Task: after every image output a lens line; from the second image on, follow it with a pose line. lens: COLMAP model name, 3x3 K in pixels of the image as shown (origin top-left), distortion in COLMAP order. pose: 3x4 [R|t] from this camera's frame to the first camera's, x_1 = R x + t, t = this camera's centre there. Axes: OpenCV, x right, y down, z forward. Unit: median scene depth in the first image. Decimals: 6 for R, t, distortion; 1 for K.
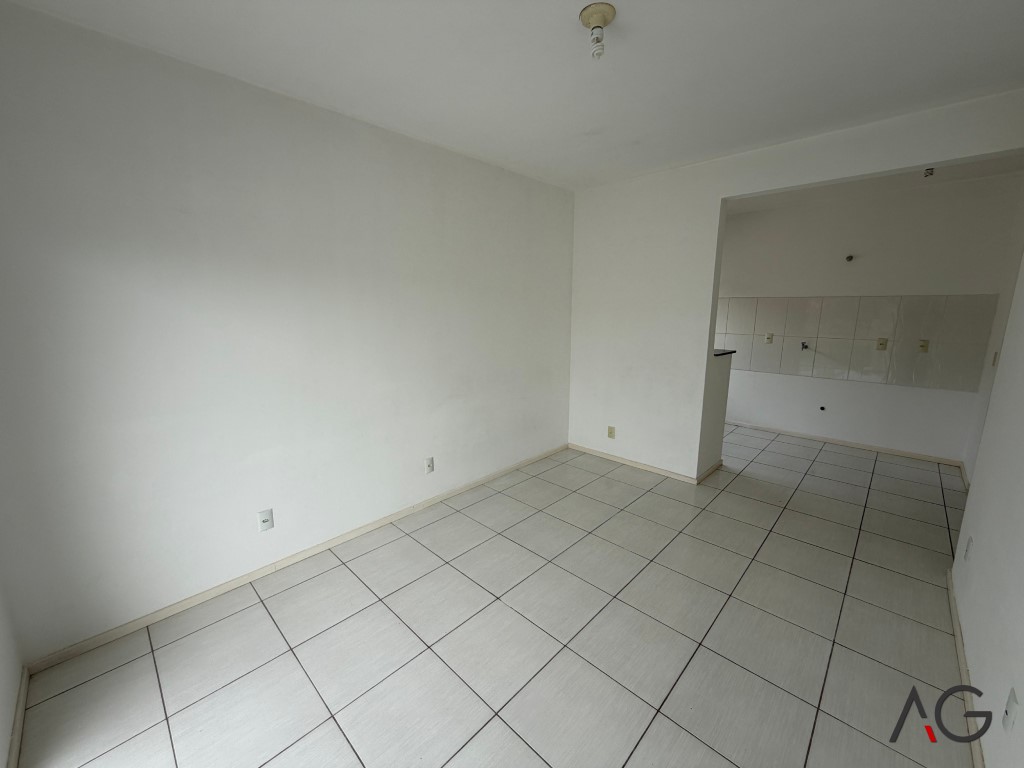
lens RADIAL K [[411.2, 0, 512.0], [0, 411.2, 384.0], [0, 0, 1]] dist [0.016885, -0.000026]
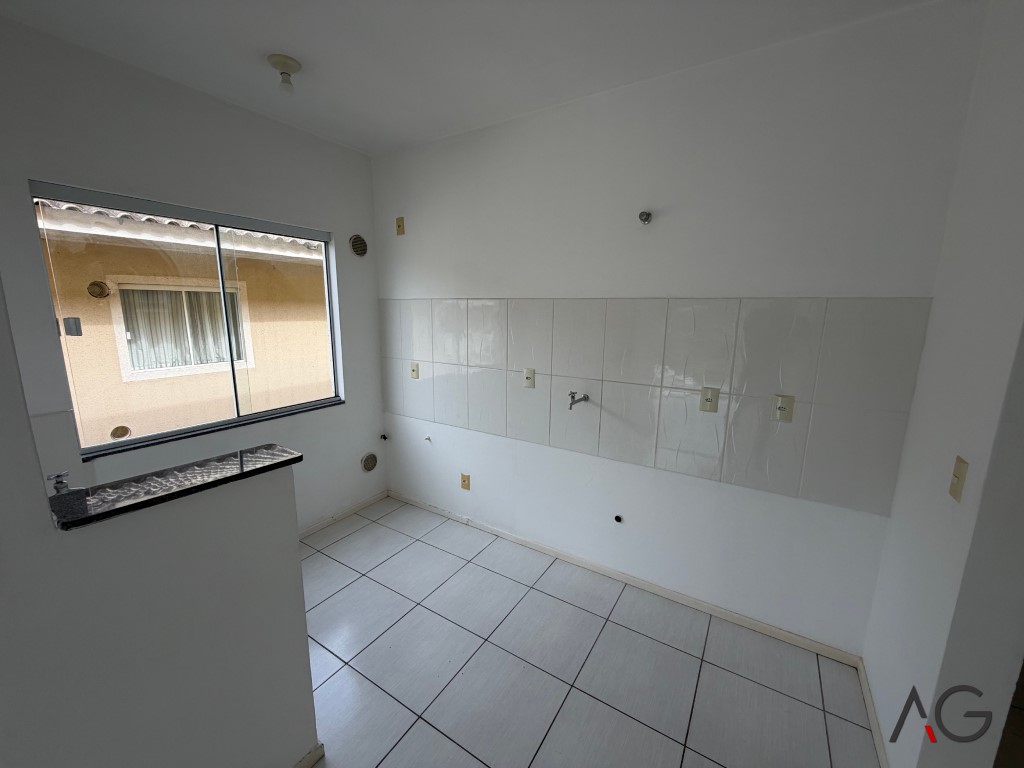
lens RADIAL K [[411.2, 0, 512.0], [0, 411.2, 384.0], [0, 0, 1]] dist [0.016885, -0.000026]
pose [[0.974056, -0.015880, 0.225751, 0.531993], [0.019678, 0.999700, -0.014585, -0.105001], [-0.225452, 0.018649, 0.974076, 0.559750]]
